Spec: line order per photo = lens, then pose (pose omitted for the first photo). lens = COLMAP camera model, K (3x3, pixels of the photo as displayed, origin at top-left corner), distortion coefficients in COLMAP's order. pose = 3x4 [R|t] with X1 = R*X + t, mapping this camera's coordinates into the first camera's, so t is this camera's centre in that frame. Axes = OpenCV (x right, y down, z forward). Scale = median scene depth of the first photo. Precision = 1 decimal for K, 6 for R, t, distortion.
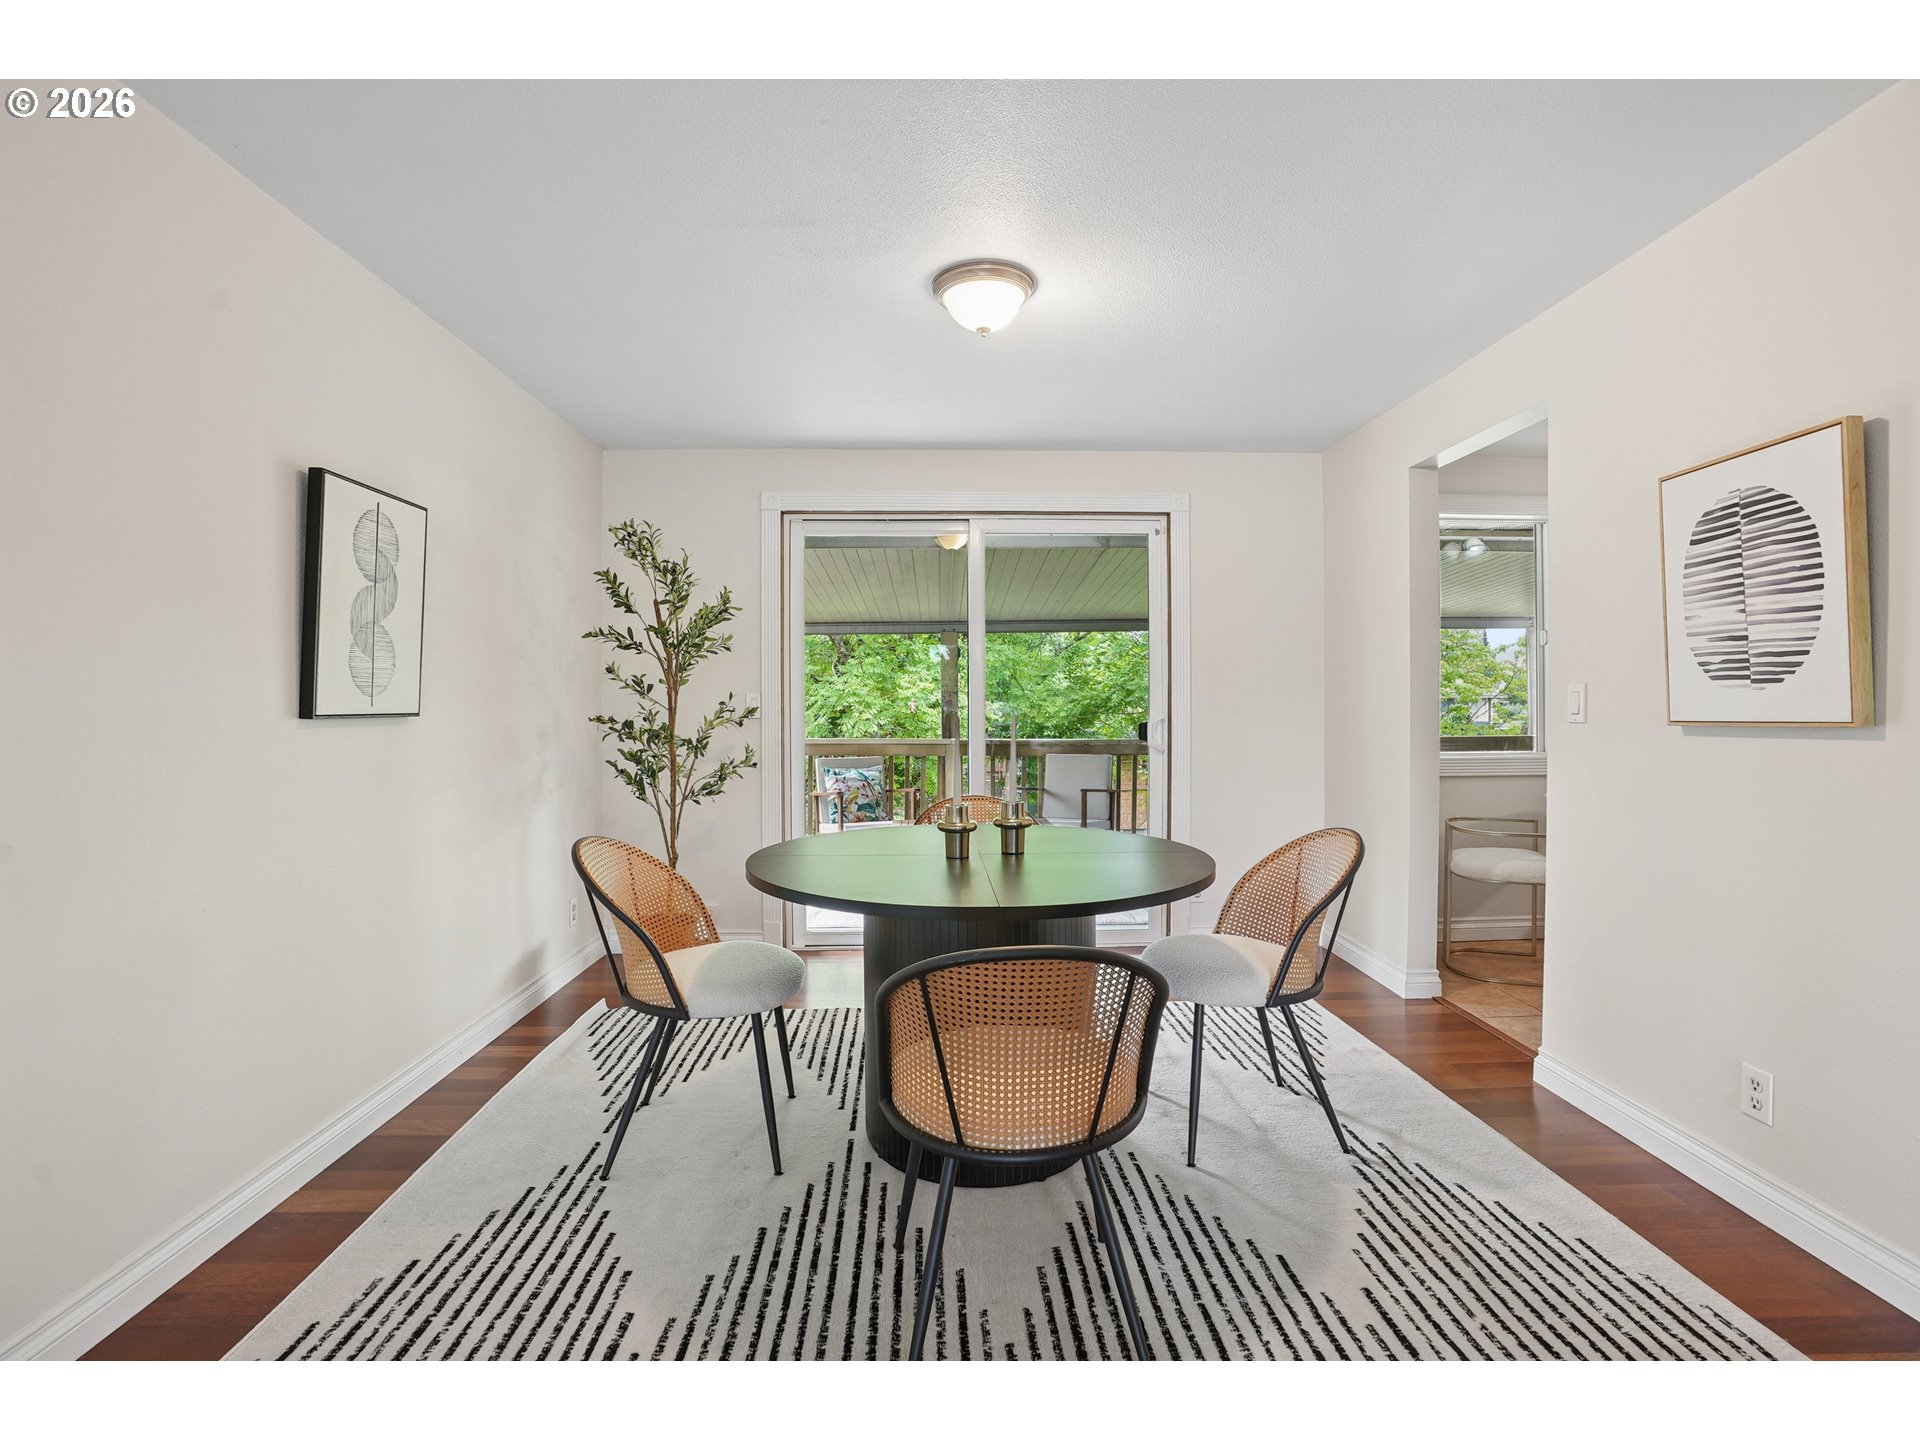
lens RADIAL K [[893.8, 0, 961.7], [0, 893.8, 705.3], [0, 0, 1]] dist [-0.069207, 0.027526]
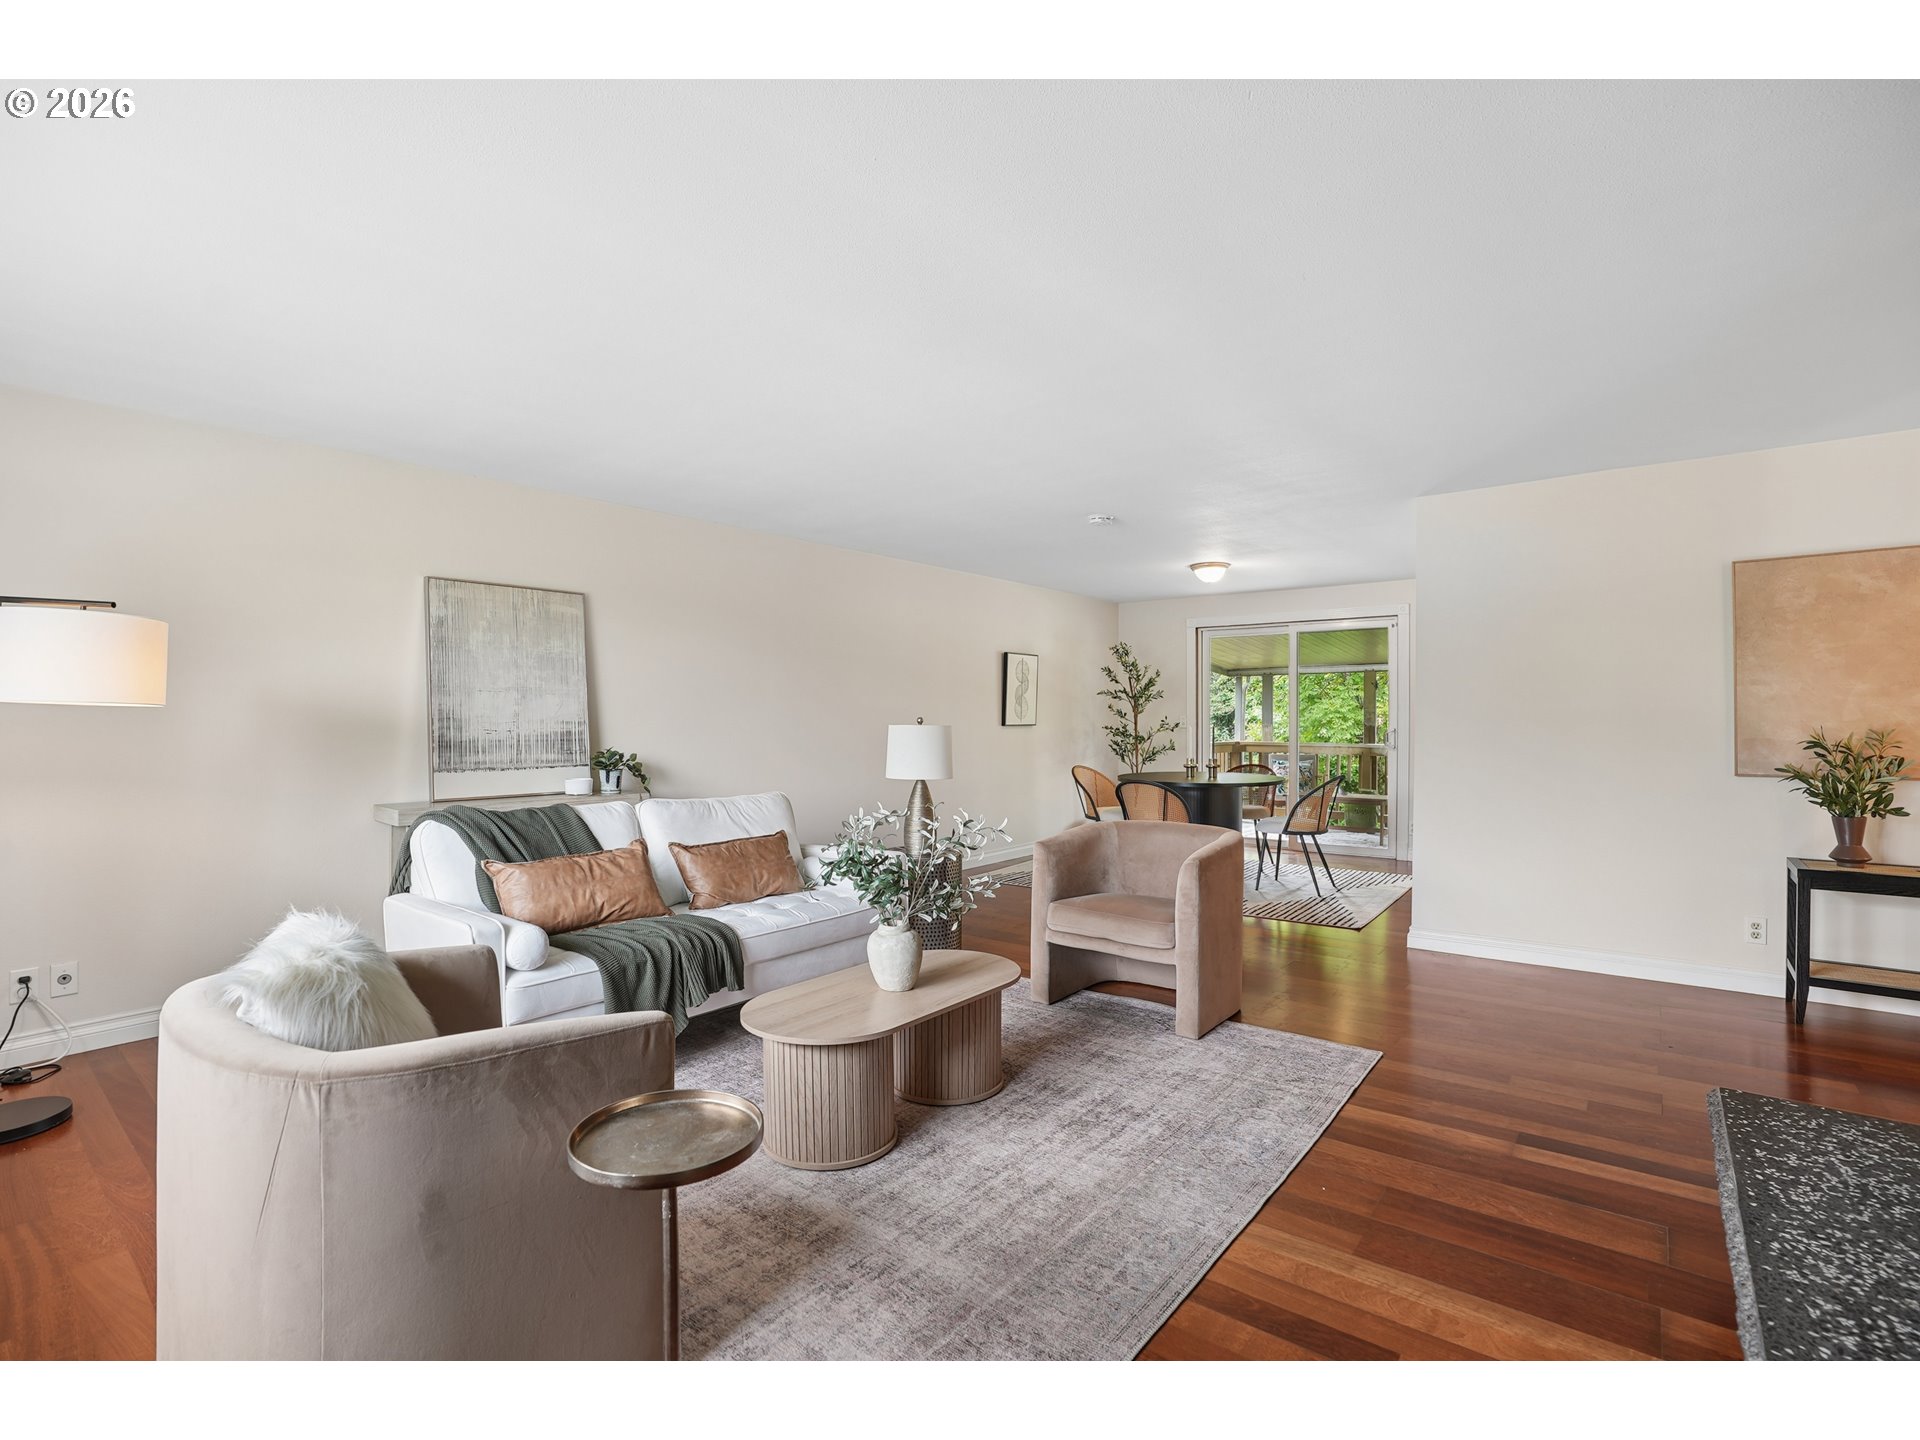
lens RADIAL K [[893.8, 0, 961.7], [0, 893.8, 705.3], [0, 0, 1]] dist [-0.069207, 0.027526]
pose [[0.759046, -0.005406, -0.651015, 0.902559], [-0.002490, 0.999934, -0.011207, -0.016915], [0.651033, 0.010128, 0.758982, -1.139113]]
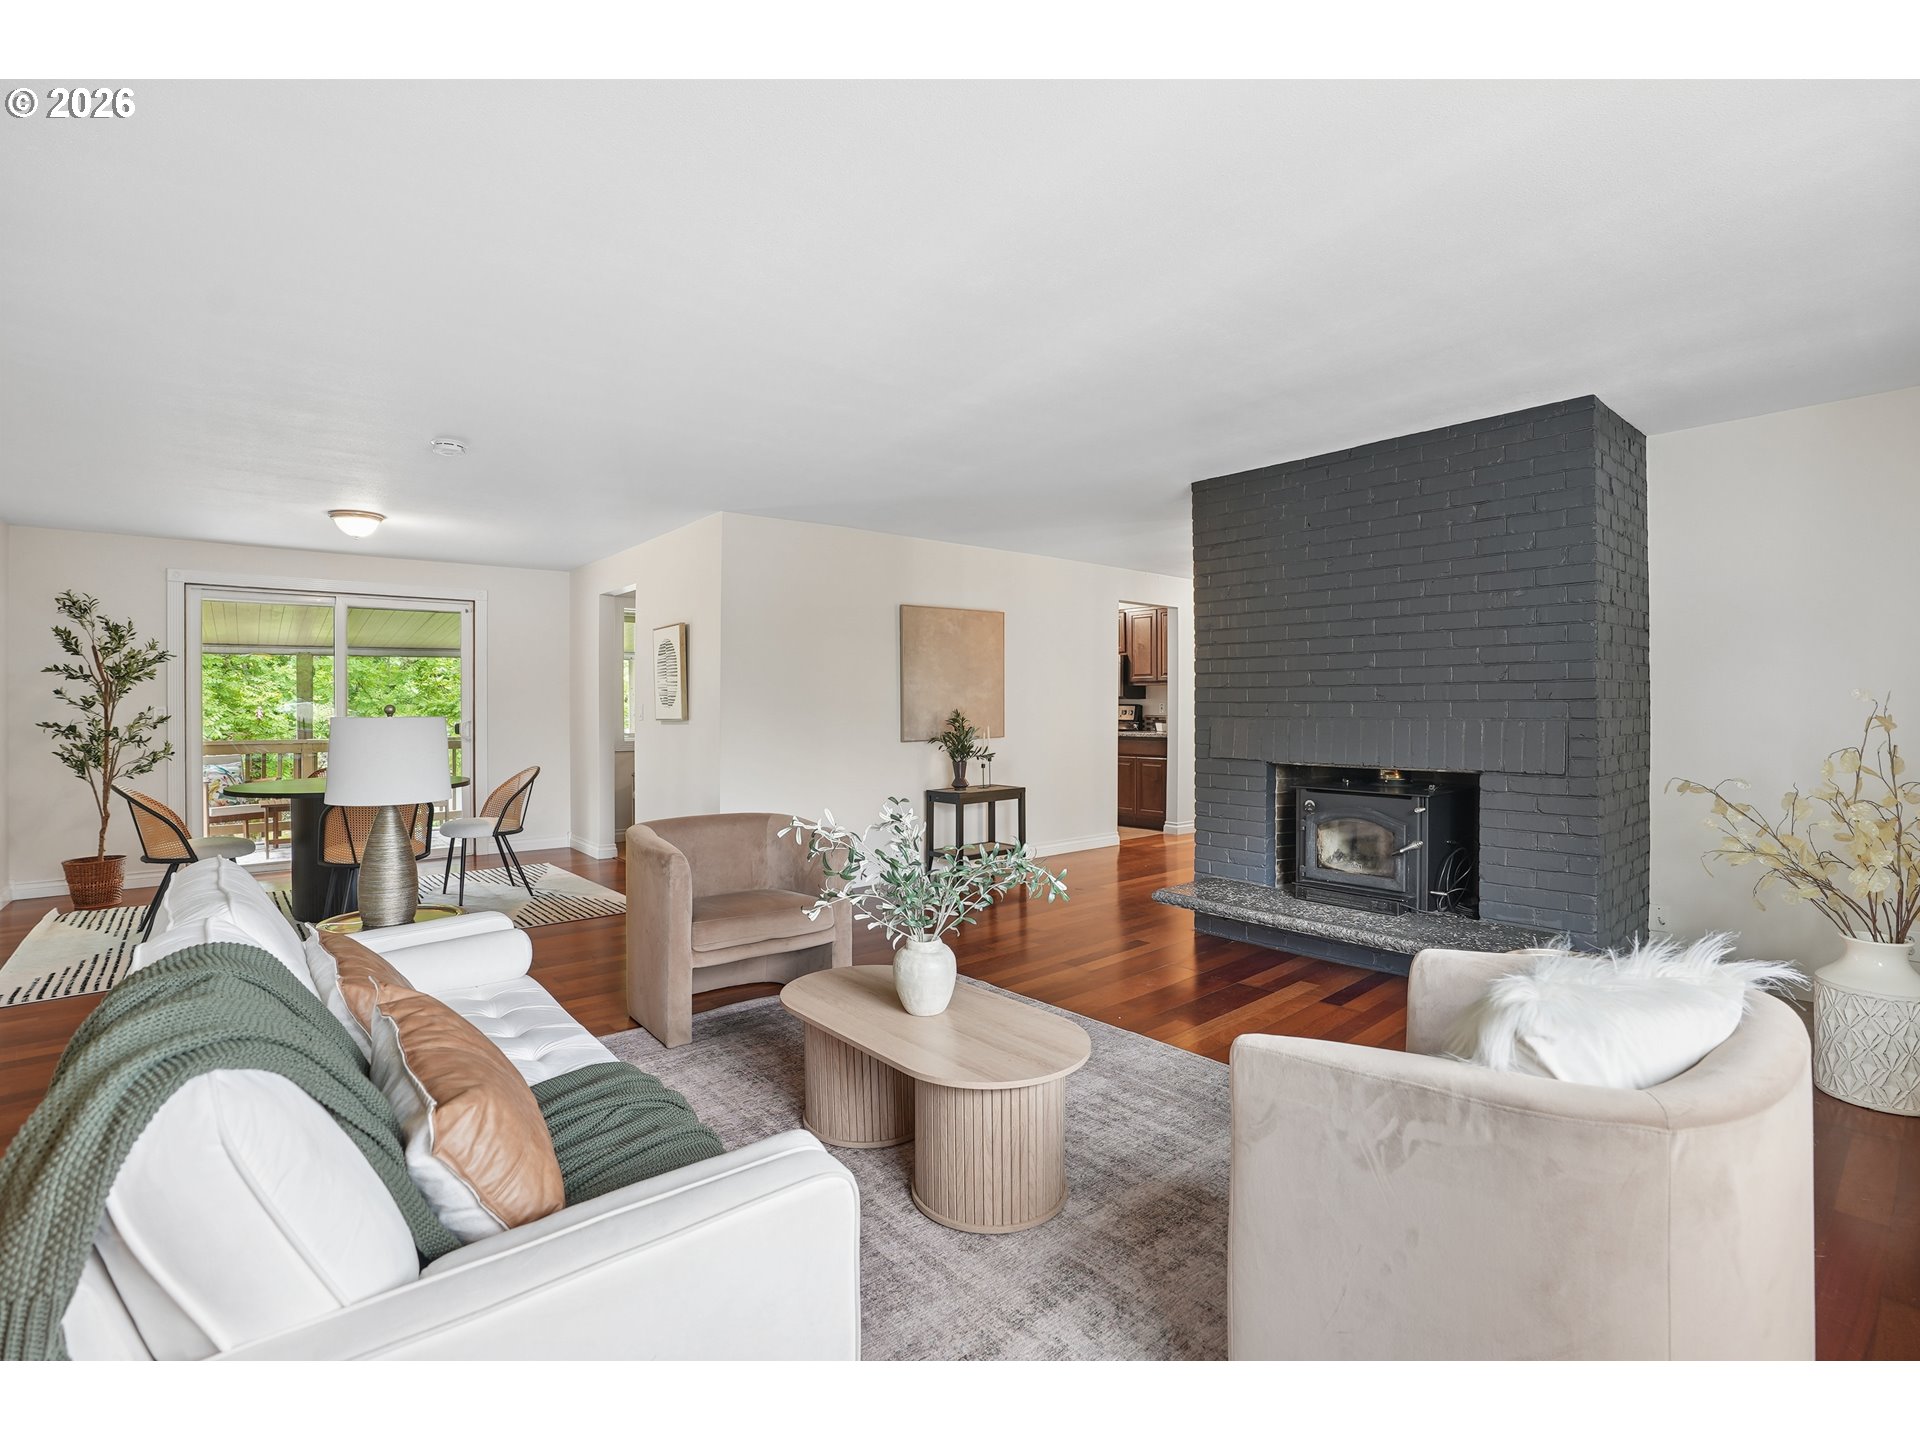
lens RADIAL K [[893.8, 0, 961.7], [0, 893.8, 705.3], [0, 0, 1]] dist [-0.069207, 0.027526]
pose [[0.785677, 0.000397, 0.618637, -0.089613], [0.002421, 0.999990, -0.003715, -0.008407], [-0.618633, 0.004417, 0.785668, -1.132845]]
